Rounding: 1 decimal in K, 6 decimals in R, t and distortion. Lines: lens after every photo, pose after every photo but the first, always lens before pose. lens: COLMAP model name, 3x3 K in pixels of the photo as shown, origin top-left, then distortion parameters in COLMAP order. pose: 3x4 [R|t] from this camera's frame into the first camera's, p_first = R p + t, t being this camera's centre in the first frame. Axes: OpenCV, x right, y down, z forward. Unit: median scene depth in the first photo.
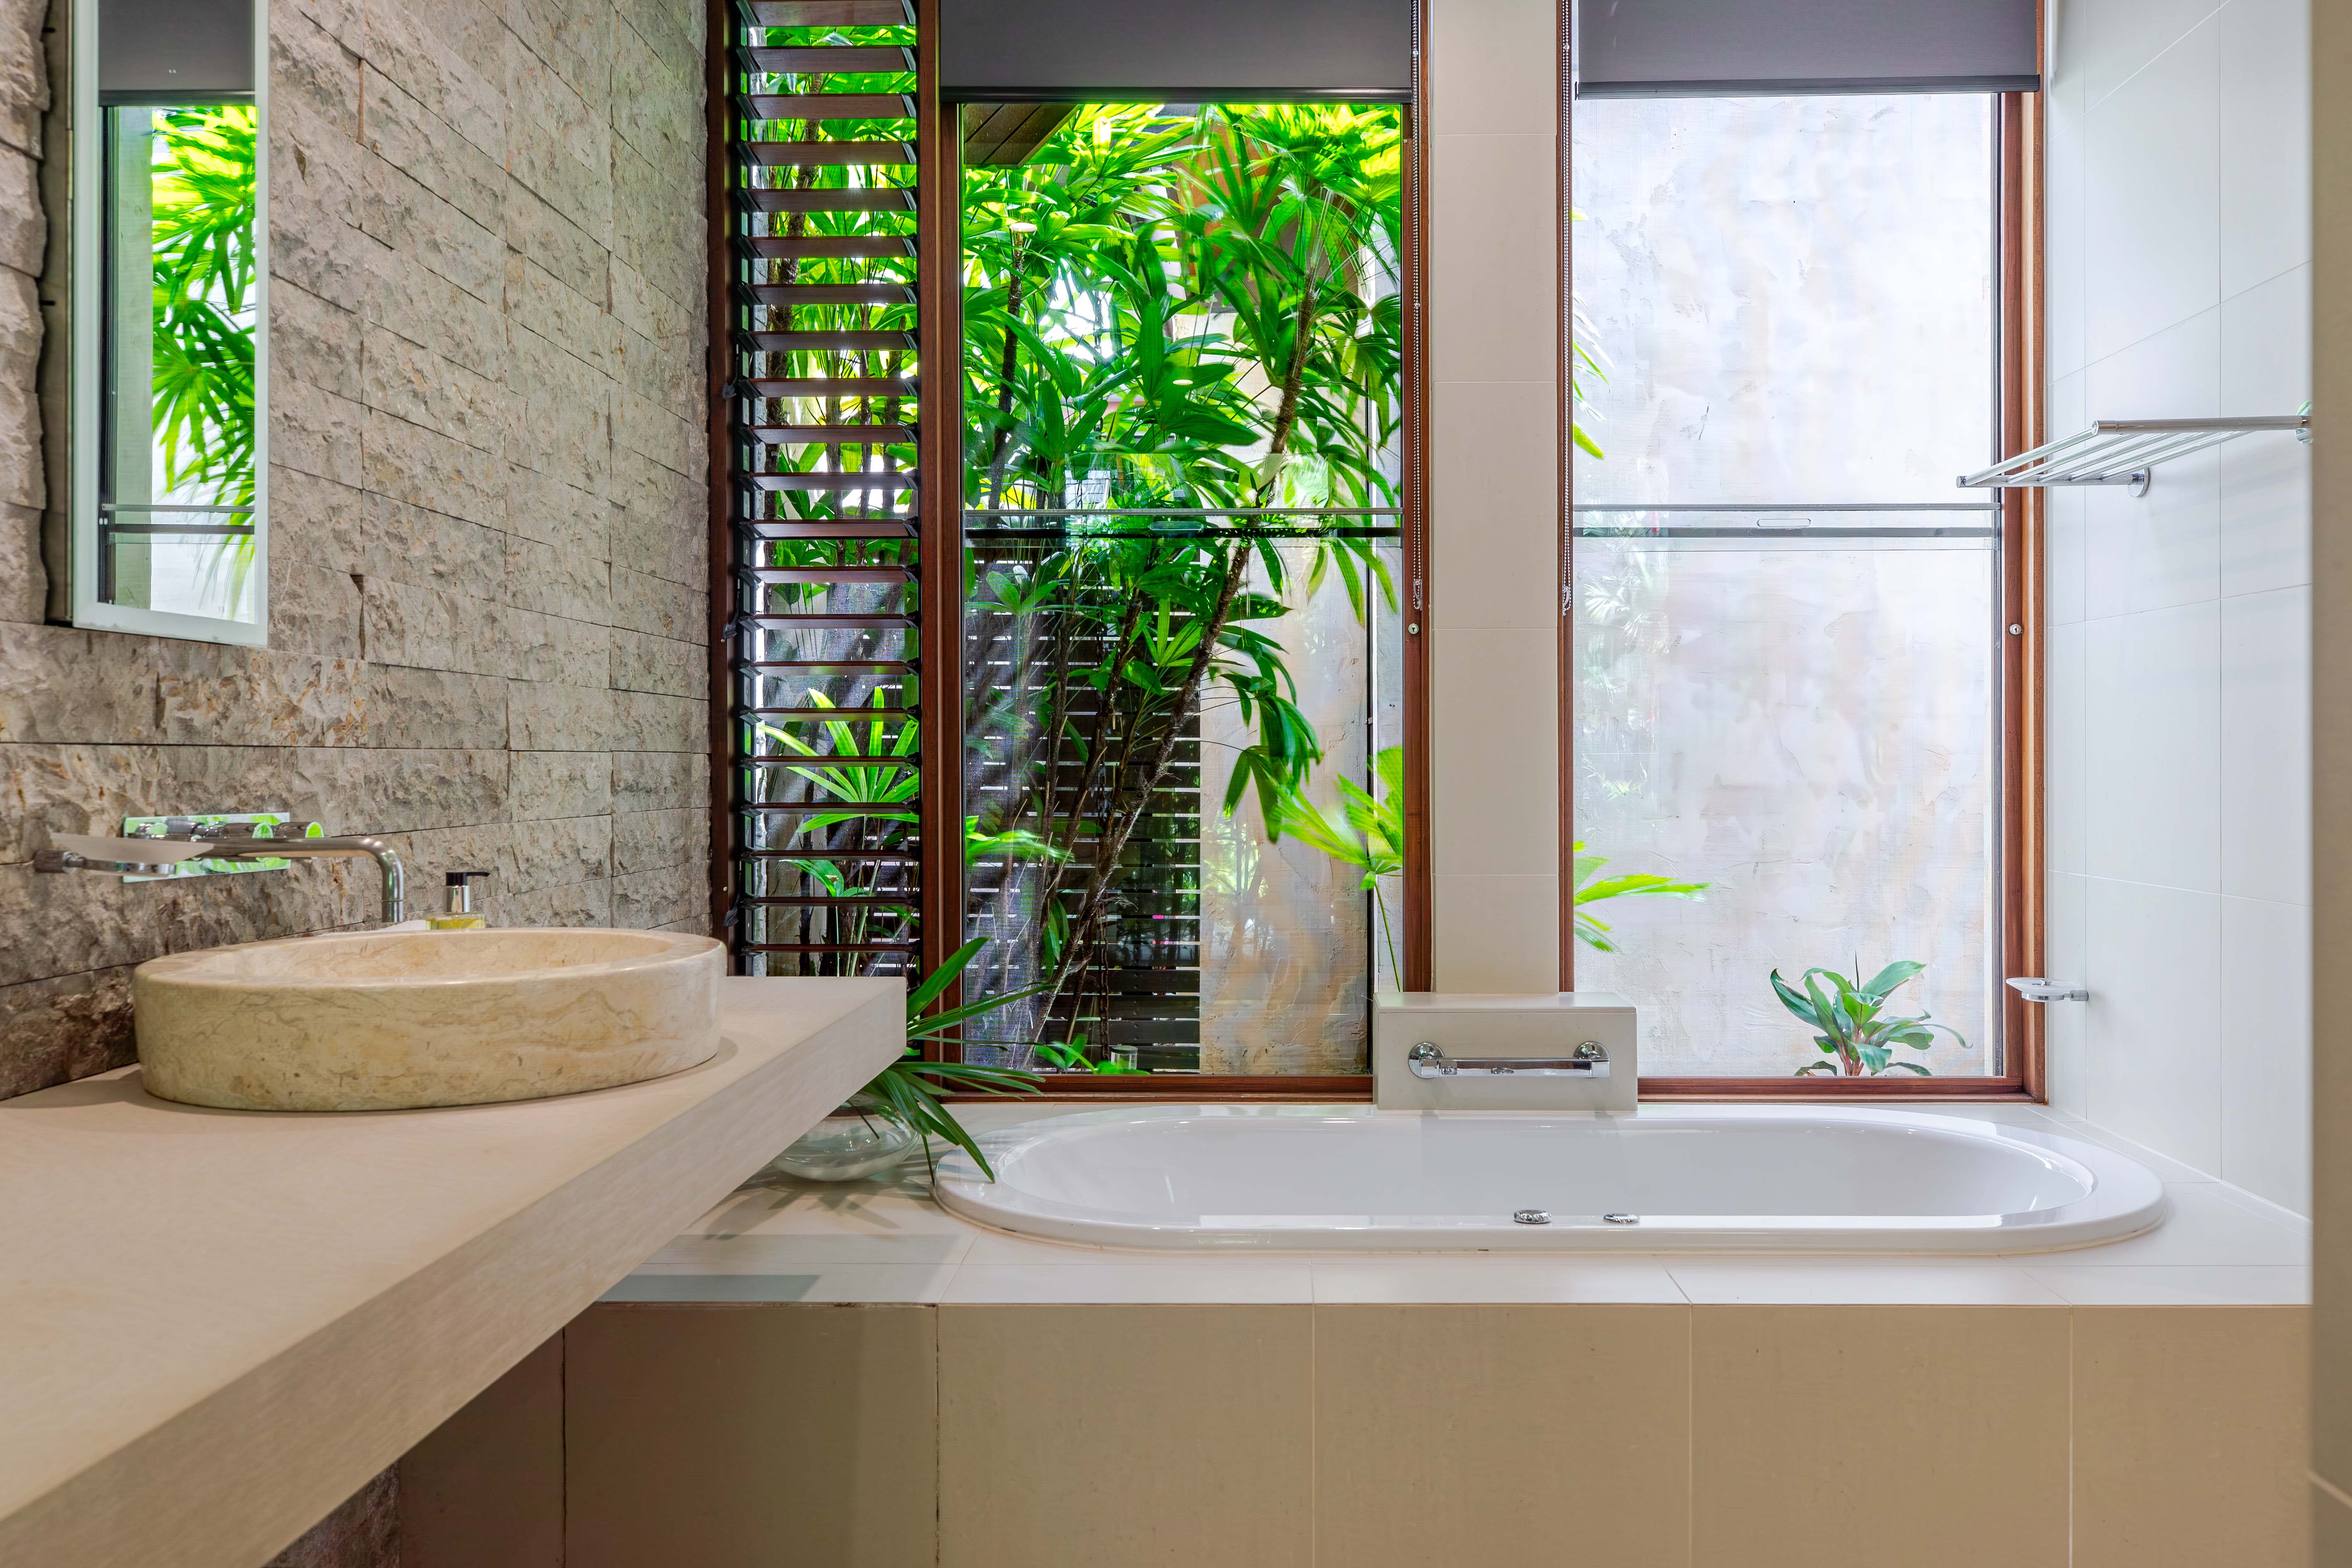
lens RADIAL K [[1833.5, 0, 1179.0], [0, 1833.5, 782.5], [0, 0, 1]] dist [0.000579, -0.001466]
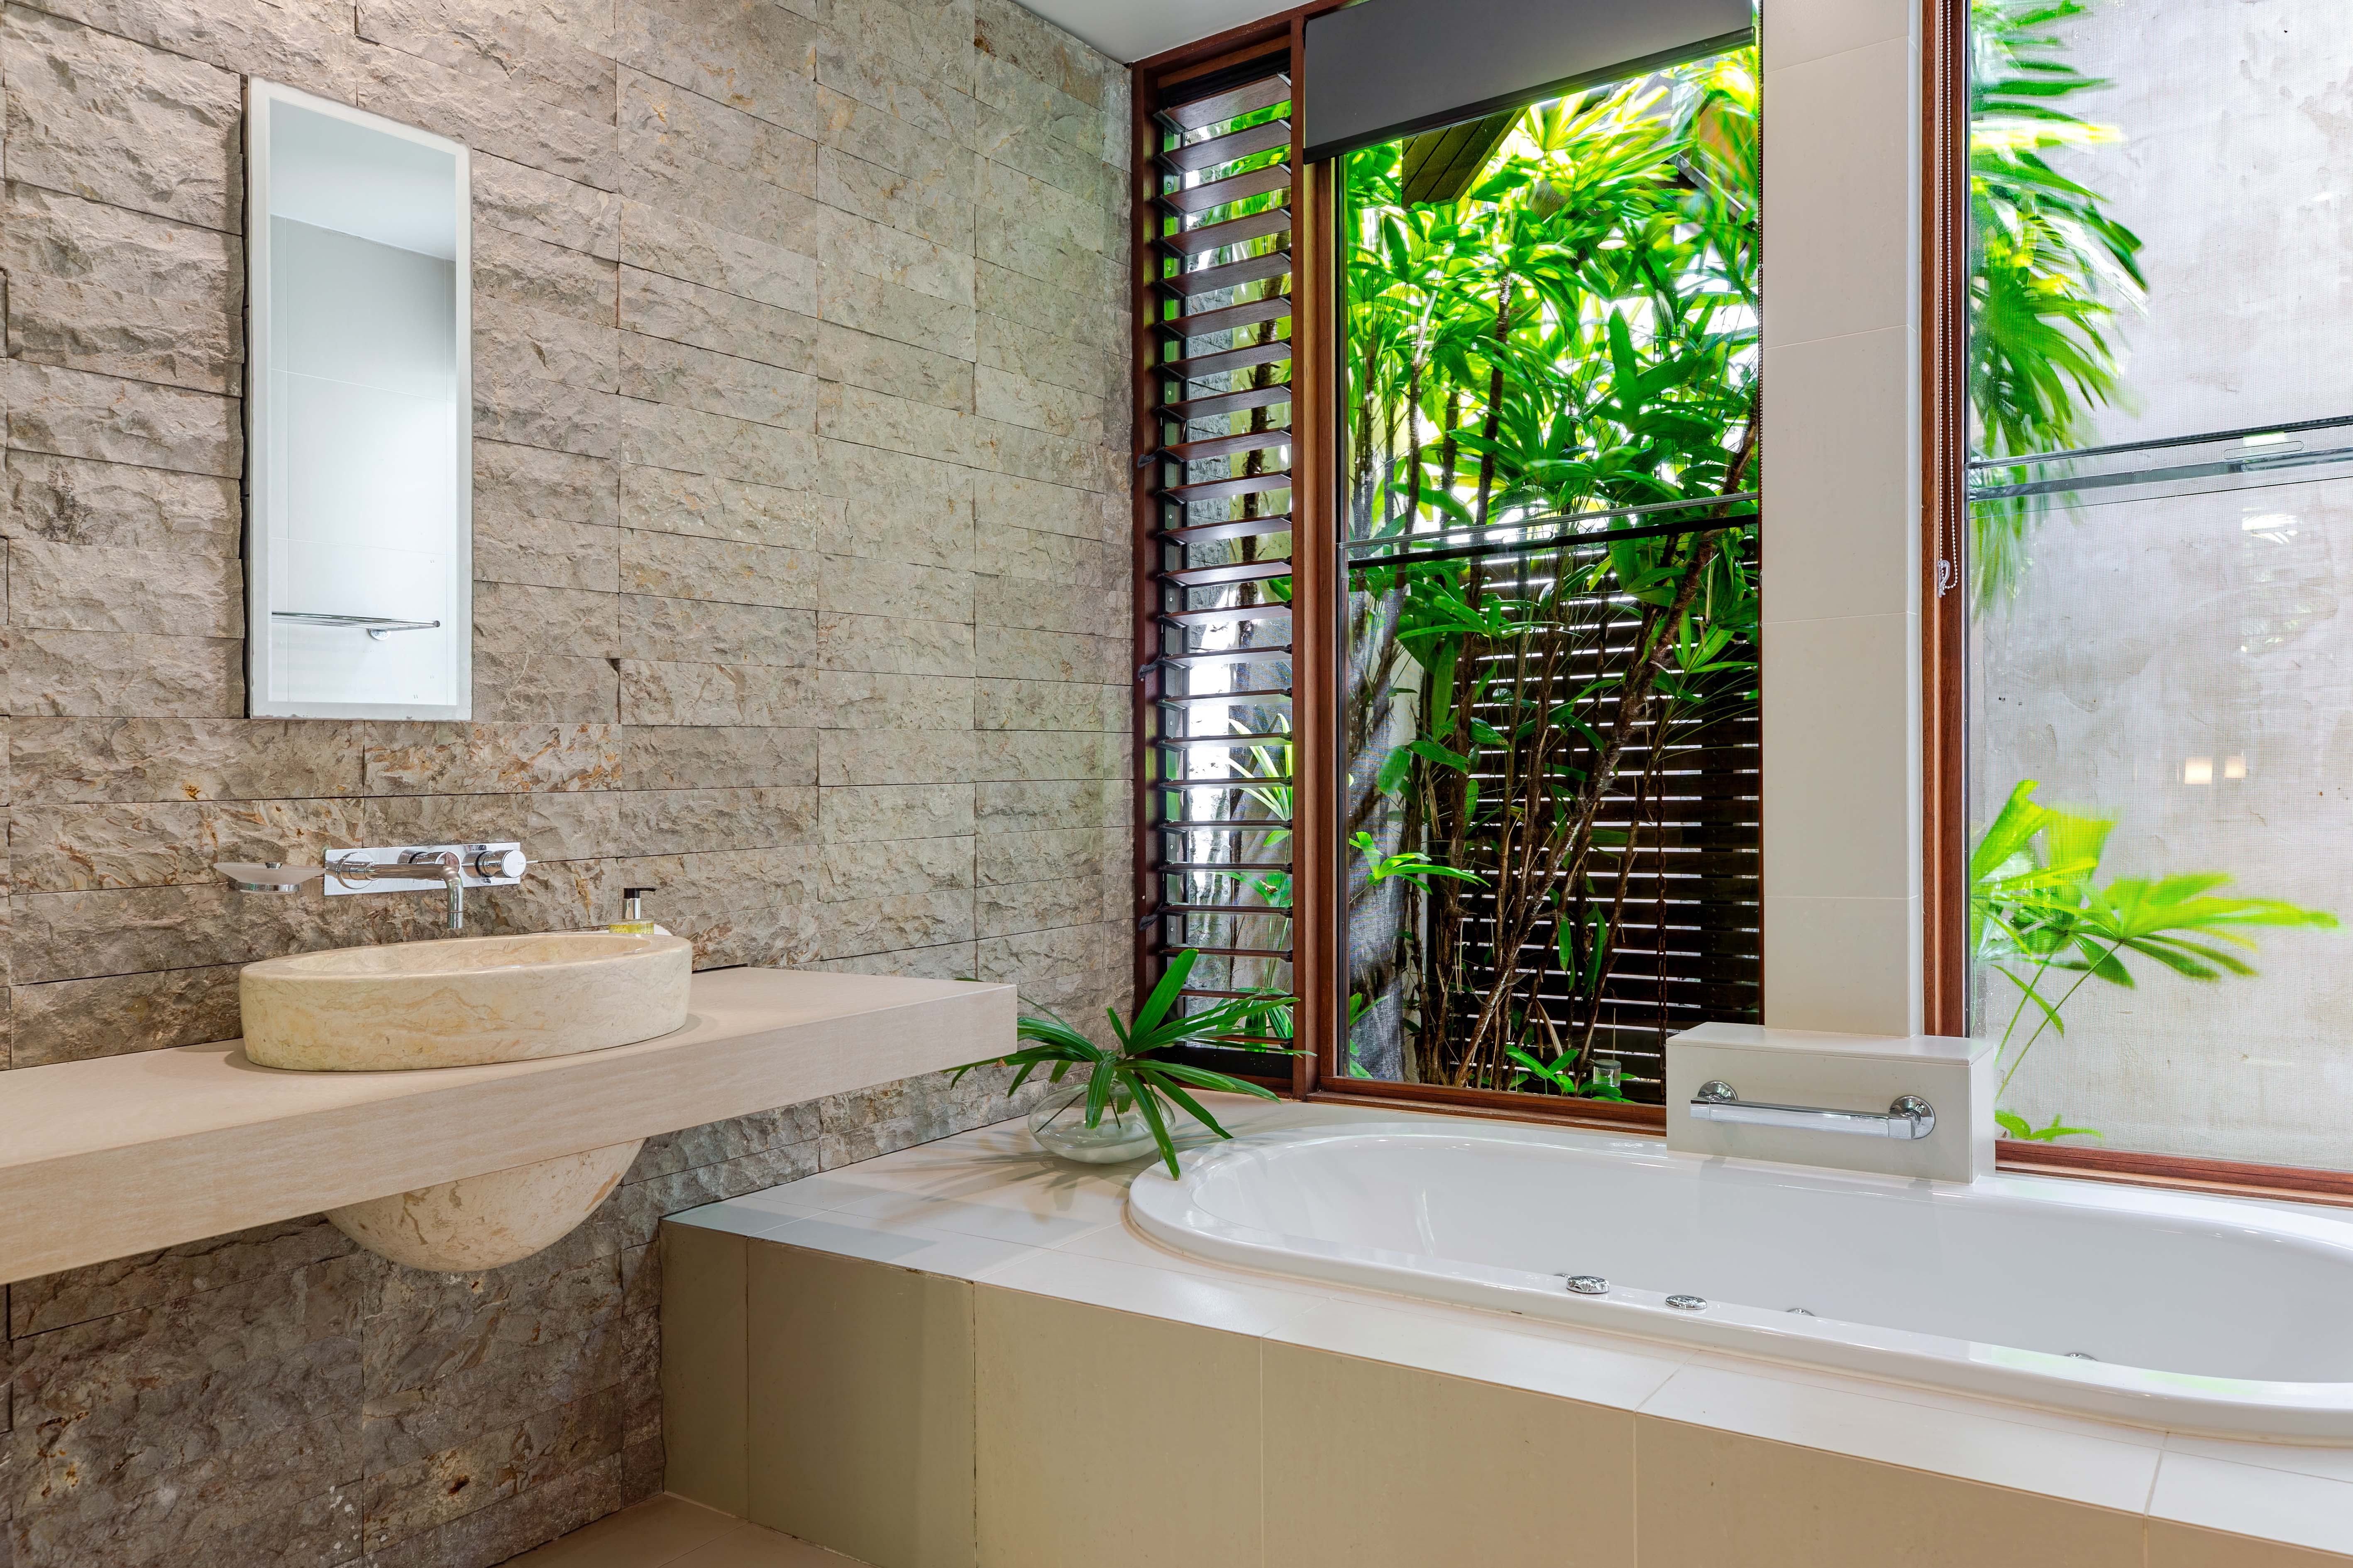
lens RADIAL K [[1670.1, 0, 1176.9], [0, 1670.1, 787.2], [0, 0, 1]] dist [0.009696, 0.008731]
pose [[0.826926, -0.019841, -0.561961, 0.552351], [0.020258, 0.999780, -0.005489, -0.006861], [0.561946, -0.006846, 0.827146, 0.238258]]
